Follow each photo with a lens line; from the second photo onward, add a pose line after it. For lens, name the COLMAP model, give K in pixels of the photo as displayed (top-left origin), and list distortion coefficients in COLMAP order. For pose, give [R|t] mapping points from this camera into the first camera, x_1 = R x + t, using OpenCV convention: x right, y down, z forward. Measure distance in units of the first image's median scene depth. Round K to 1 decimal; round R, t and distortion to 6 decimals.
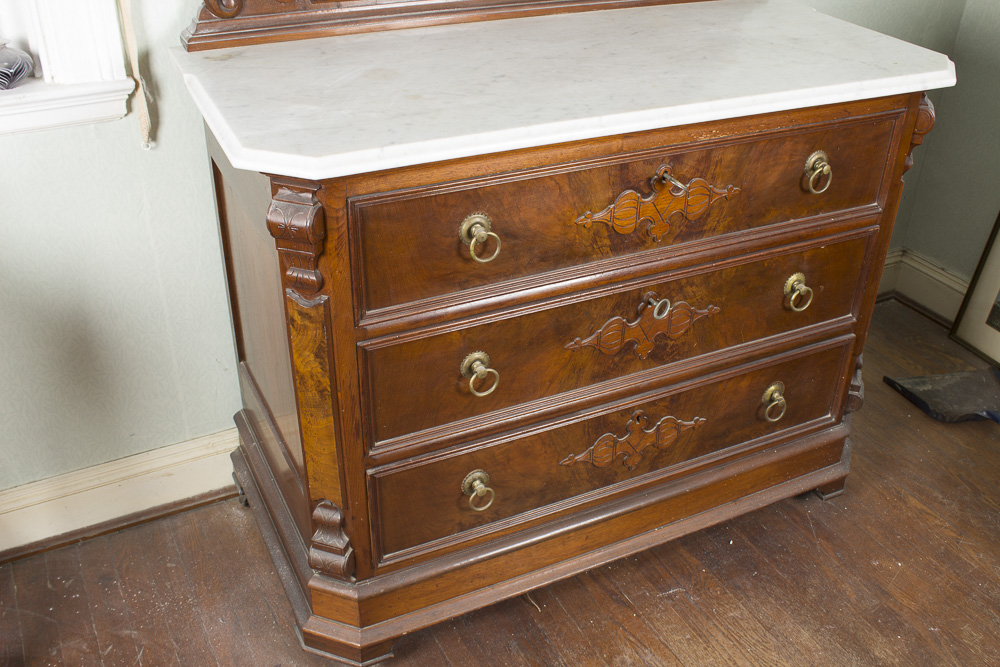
lens RADIAL K [[988.8, 0, 494.3], [0, 988.8, 333.7], [0, 0, 1]] dist [-0.037875, 0.000000]
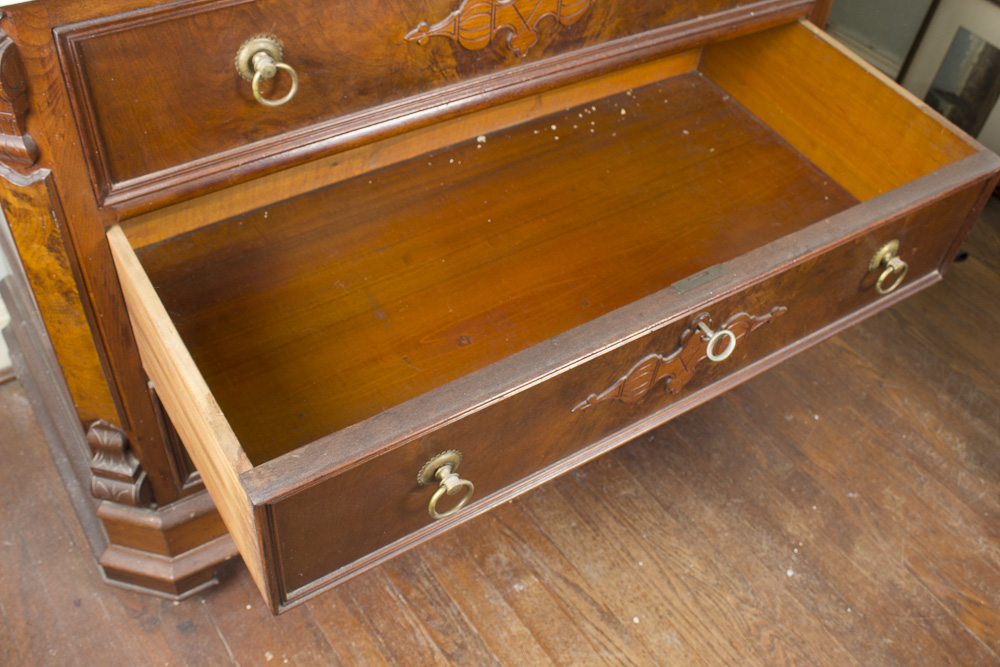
lens RADIAL K [[1054.0, 0, 495.8], [0, 1054.0, 335.3], [0, 0, 1]] dist [-0.060228, 0.000000]
pose [[0.992908, -0.056845, 0.104410, 0.051081], [0.030880, 0.971448, 0.235236, -0.073978], [-0.114801, -0.230344, 0.966314, 0.193578]]
